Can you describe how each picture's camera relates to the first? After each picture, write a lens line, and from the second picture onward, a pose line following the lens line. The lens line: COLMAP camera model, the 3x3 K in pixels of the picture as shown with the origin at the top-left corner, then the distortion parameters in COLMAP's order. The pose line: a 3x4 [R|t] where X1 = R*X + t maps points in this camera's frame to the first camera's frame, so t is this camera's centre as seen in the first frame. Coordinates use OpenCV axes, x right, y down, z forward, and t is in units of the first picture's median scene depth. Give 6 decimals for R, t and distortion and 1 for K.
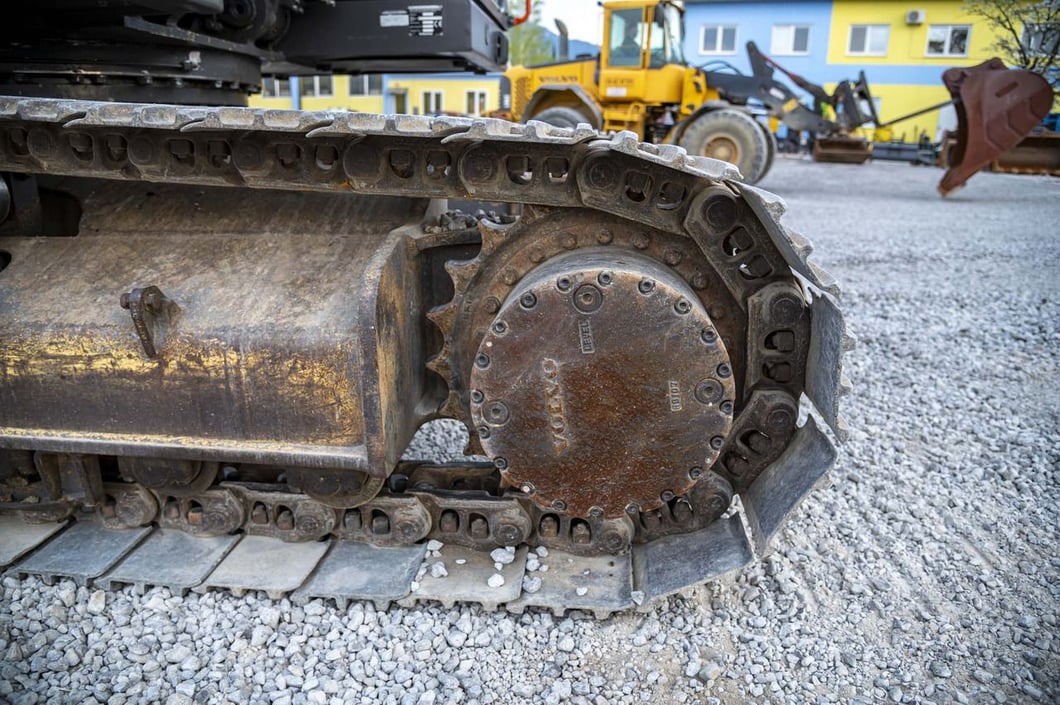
lens RADIAL K [[717.3, 0, 530.0], [0, 717.3, 352.5], [0, 0, 1]] dist [-0.120615, 0.059927]
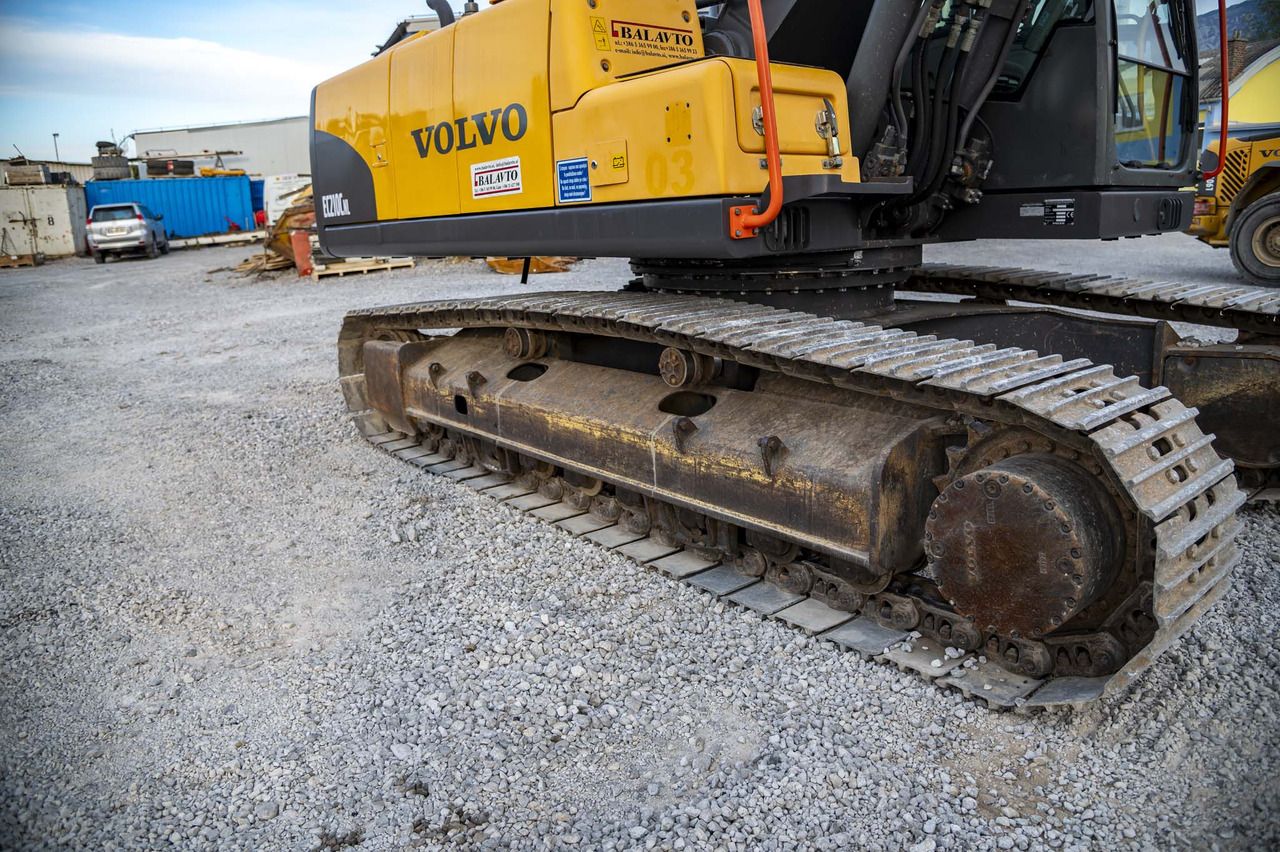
lens RADIAL K [[866.2, 0, 640.0], [0, 866.2, 426.0], [0, 0, 1]] dist [-0.120615, 0.059927]
pose [[0.708689, 0.133260, -0.692822, 0.676568], [-0.166049, 0.985919, 0.019784, -0.100552], [0.685703, 0.101021, 0.720837, -0.758412]]
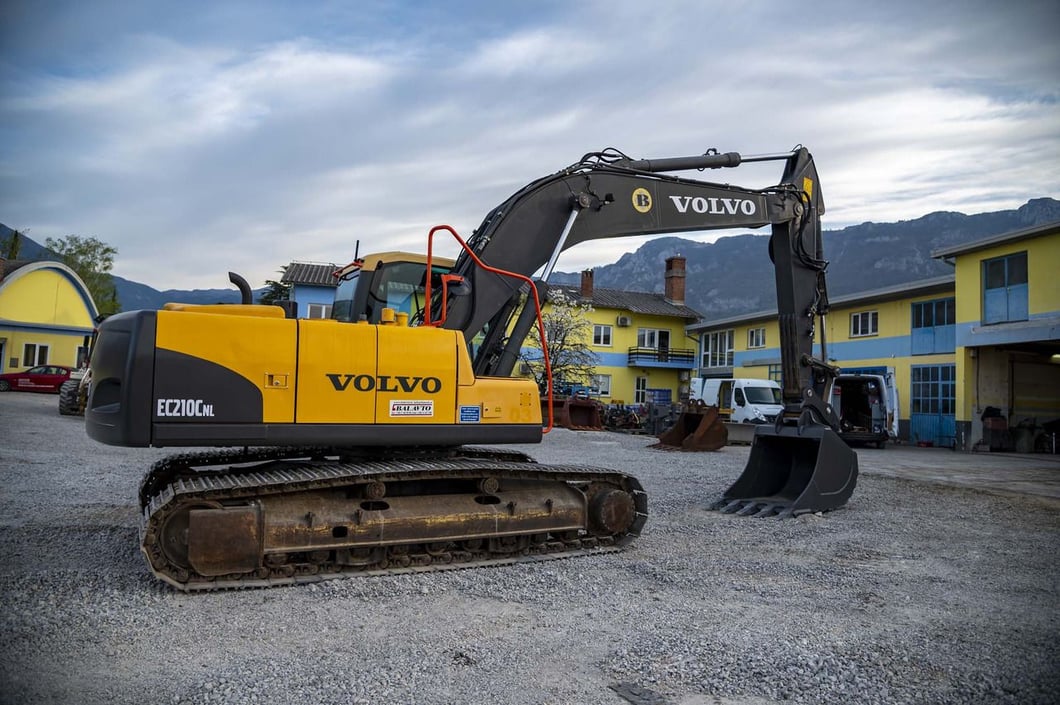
lens RADIAL K [[727.3, 0, 523.8], [0, 727.3, 356.5], [0, 0, 1]] dist [-0.122206, 0.067194]
pose [[0.821435, 0.044985, 0.568526, -3.763047], [0.142493, 0.949077, -0.280977, 0.387519], [-0.552215, 0.311815, 0.773195, -3.438929]]
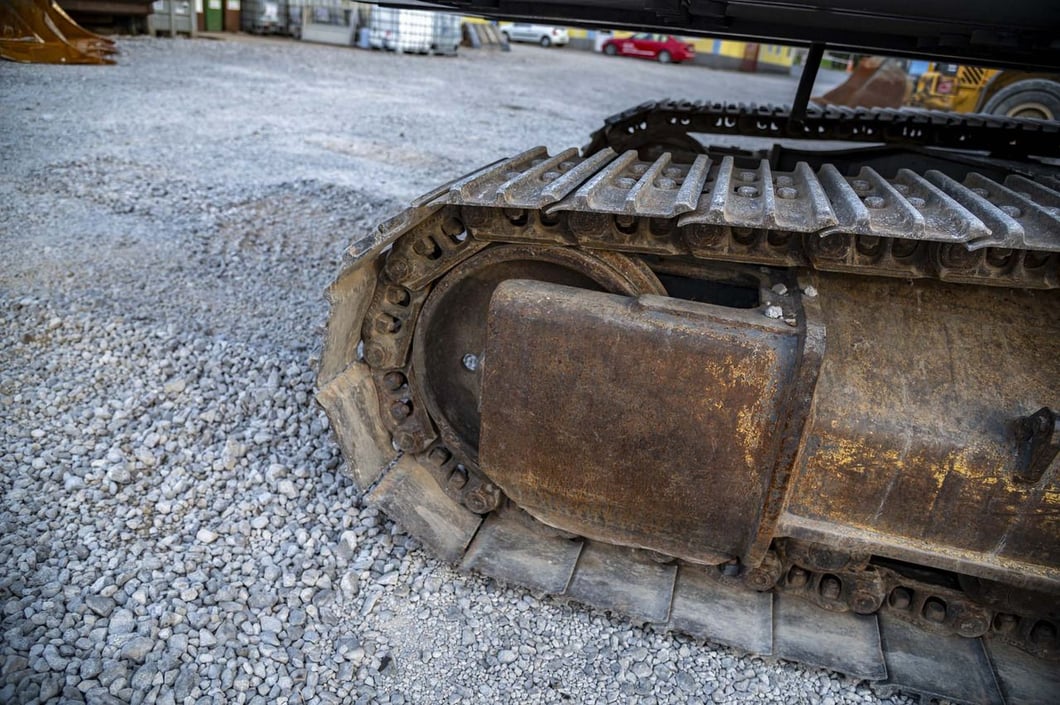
lens RADIAL K [[717.3, 0, 530.0], [0, 717.3, 352.5], [0, 0, 1]] dist [-0.120615, 0.059927]
pose [[0.980391, 0.142454, -0.136162, -2.778003], [-0.126336, 0.984641, 0.120502, -0.233398], [0.151237, -0.100937, 0.983331, 0.196890]]
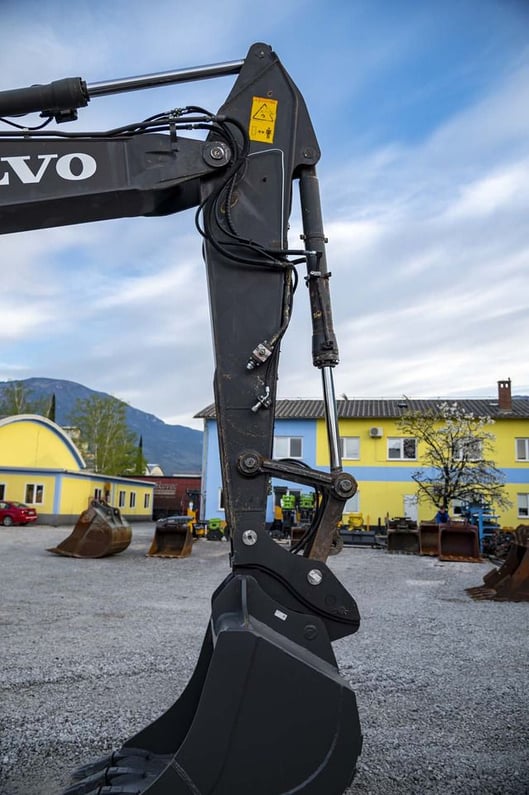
lens RADIAL K [[642.2, 0, 264.5], [0, 642.2, 397.5], [0, 0, 1]] dist [-0.004629, -0.001155]
pose [[0.981416, 0.032669, 0.189089, 2.647907], [0.055710, 0.894450, -0.443684, -0.190131], [-0.183626, 0.445972, 0.876008, -2.072263]]
